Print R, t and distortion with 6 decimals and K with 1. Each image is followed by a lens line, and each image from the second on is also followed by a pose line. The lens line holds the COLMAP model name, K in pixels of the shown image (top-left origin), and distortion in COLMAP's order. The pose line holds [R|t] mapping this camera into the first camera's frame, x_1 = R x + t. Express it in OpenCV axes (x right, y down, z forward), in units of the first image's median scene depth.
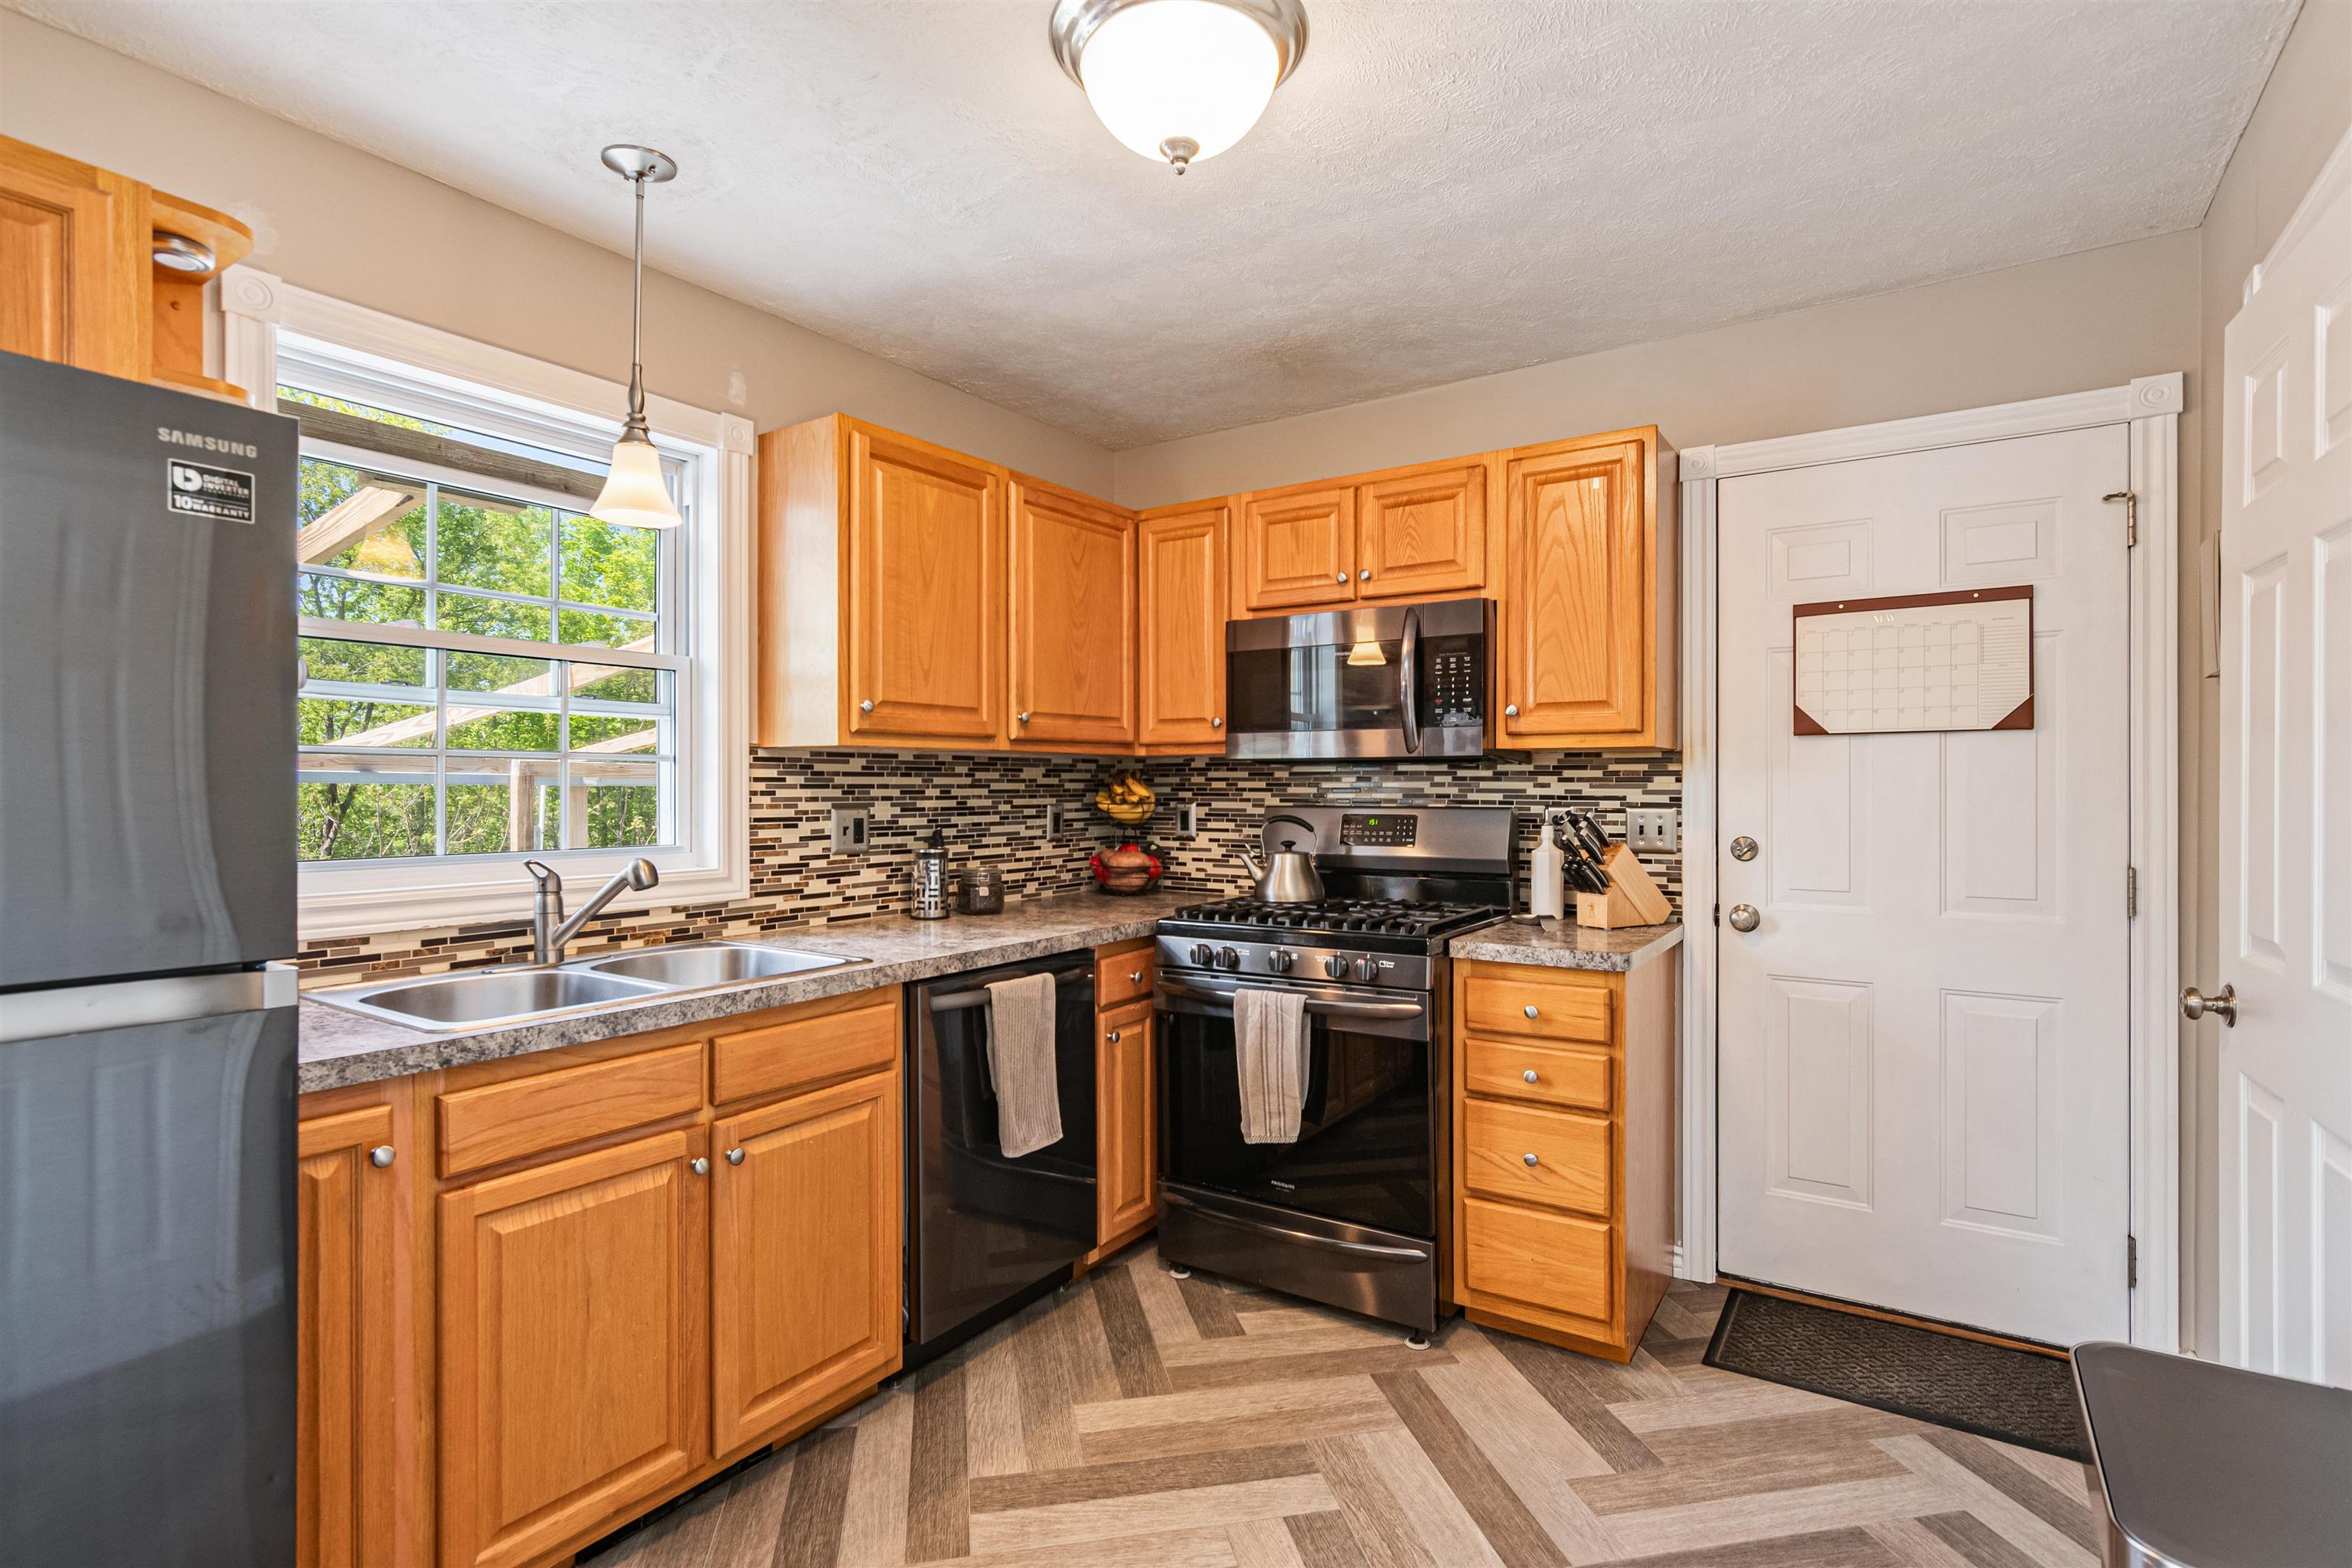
lens RADIAL K [[1139.9, 0, 1173.1], [0, 1139.9, 787.3], [0, 0, 1]] dist [-0.000004, 0.000758]
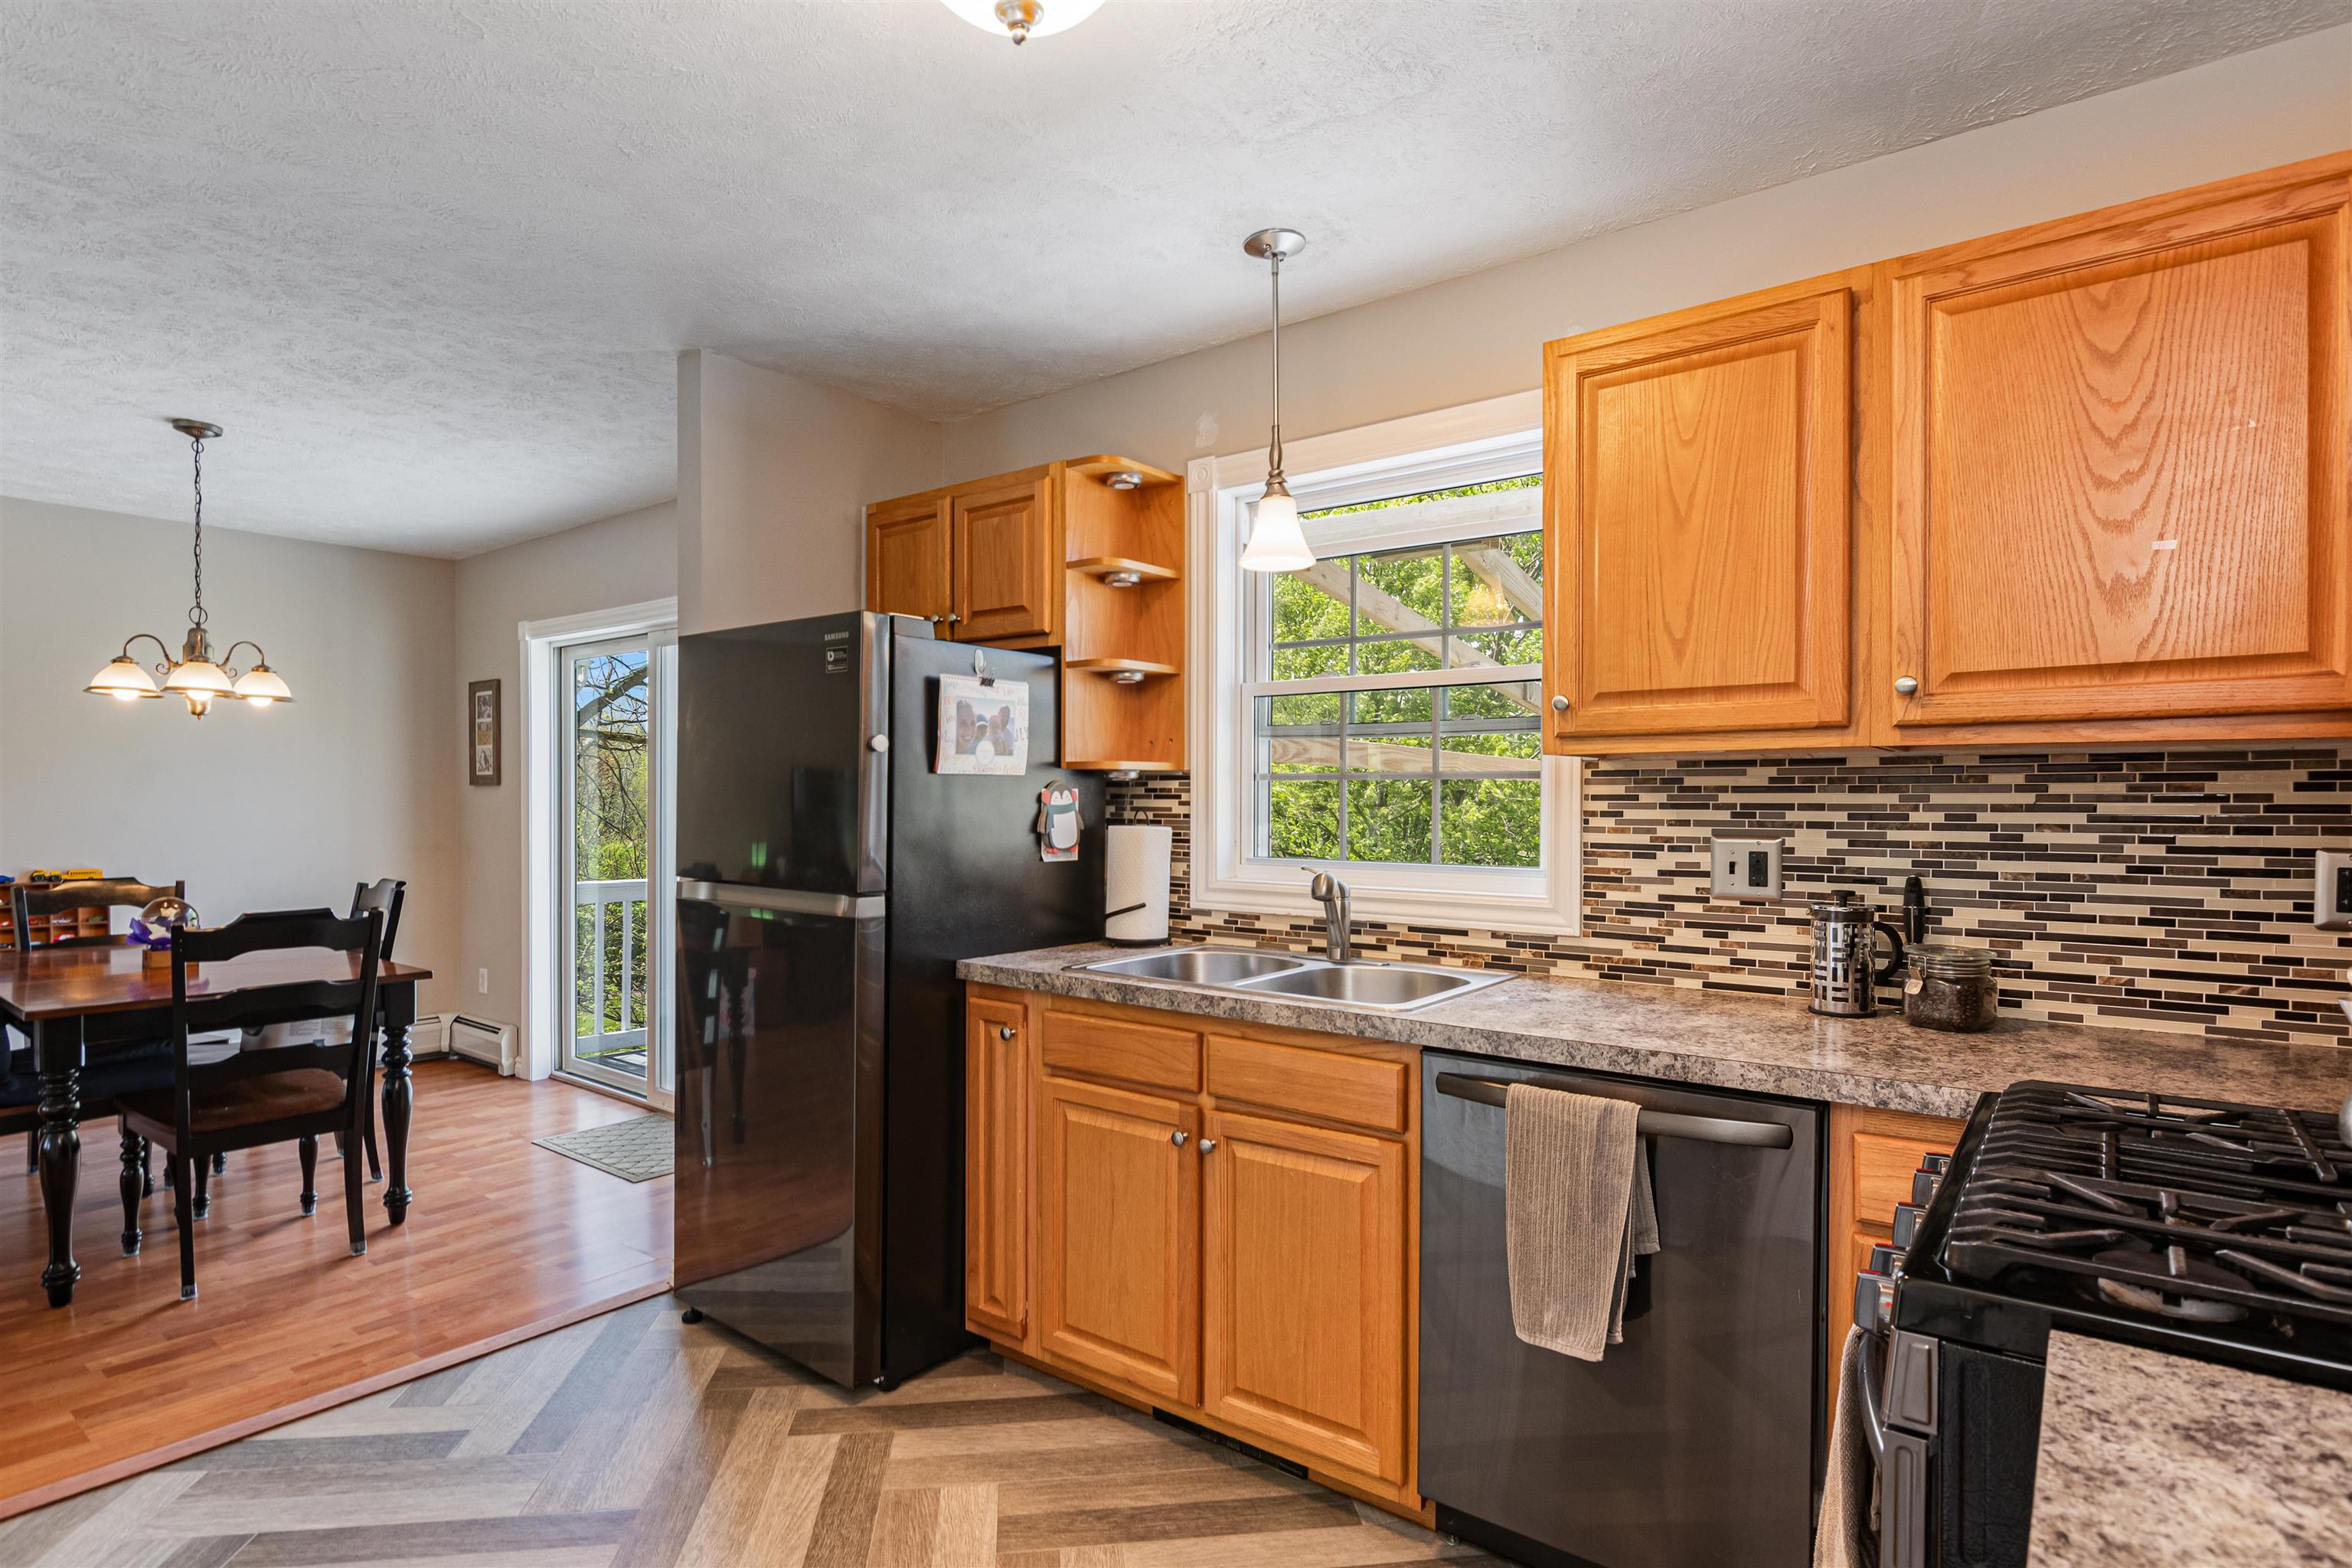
lens RADIAL K [[1204.7, 0, 1171.0], [0, 1204.7, 812.6], [0, 0, 1]] dist [-0.002688, -0.000456]
pose [[-0.072551, 0.010891, -0.997305, 0.512614], [-0.003965, 0.999929, 0.011208, -0.004266], [0.997357, 0.004768, -0.072503, 0.707008]]
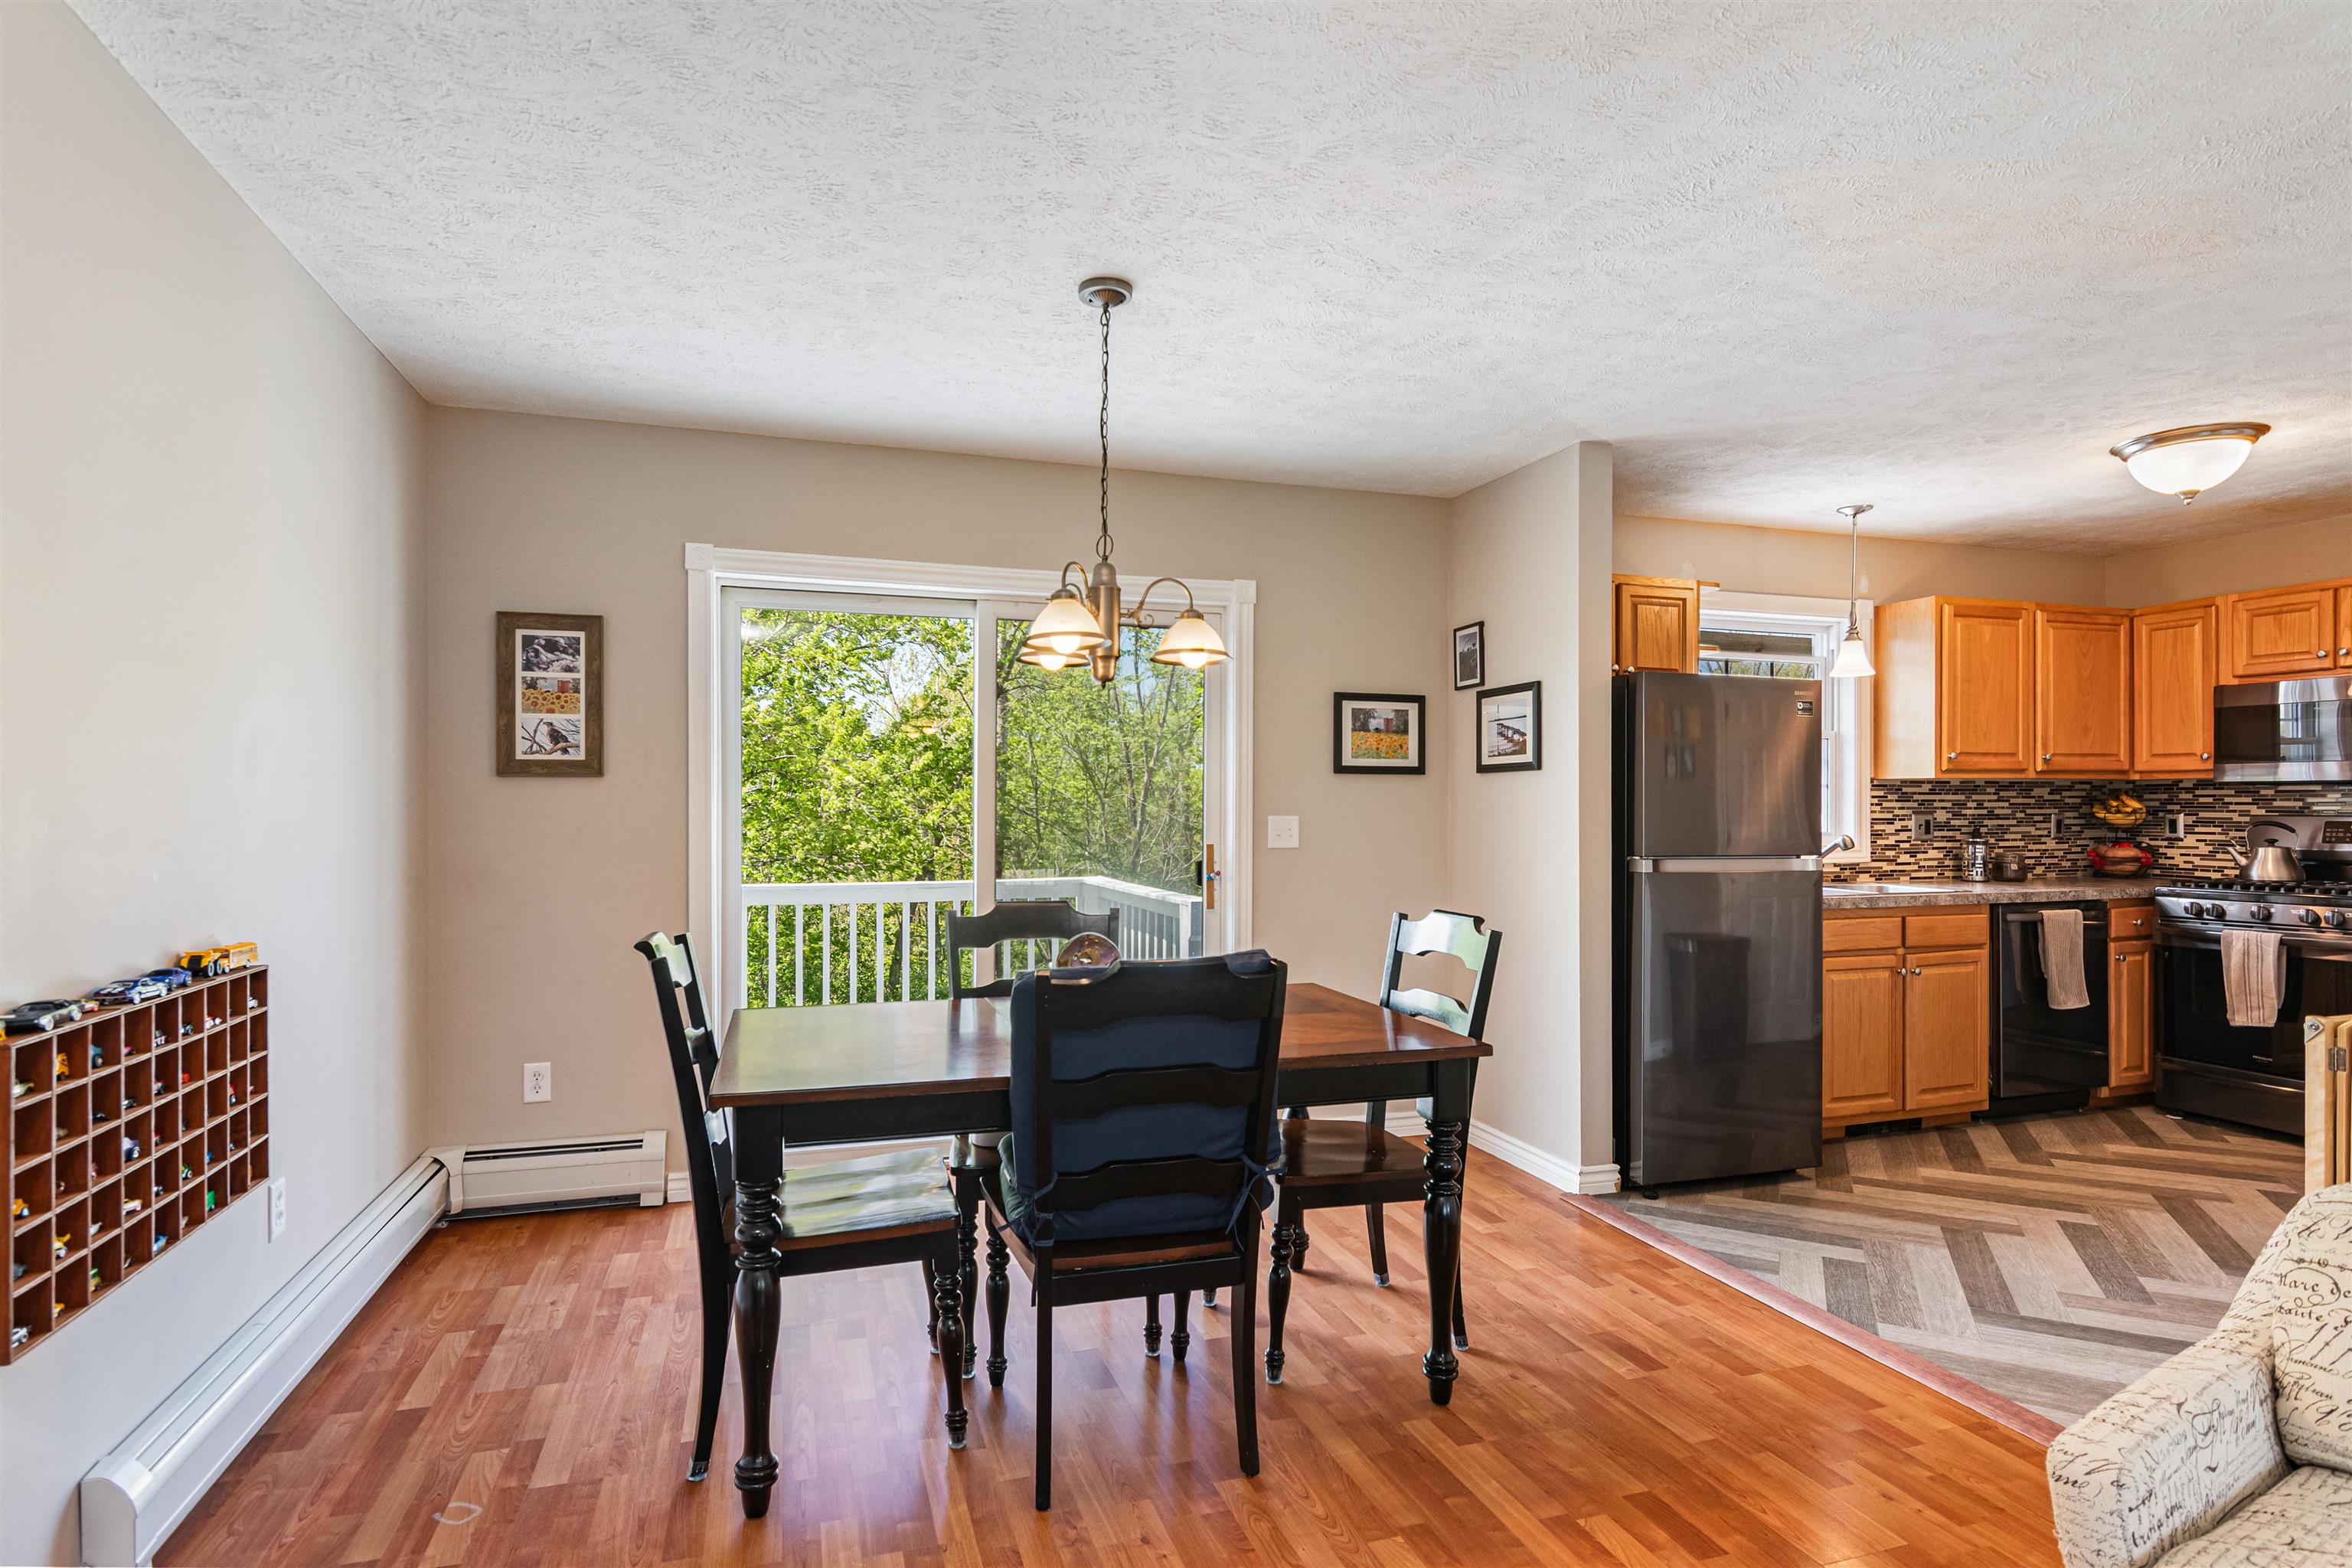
lens RADIAL K [[1198.4, 0, 1173.0], [0, 1198.4, 805.6], [0, 0, 1]] dist [-0.003569, -0.000476]
pose [[0.787549, 0.001893, -0.616249, -0.065611], [-0.001538, 0.999998, 0.001107, 0.006334], [0.616250, 0.000076, 0.787551, -1.113365]]
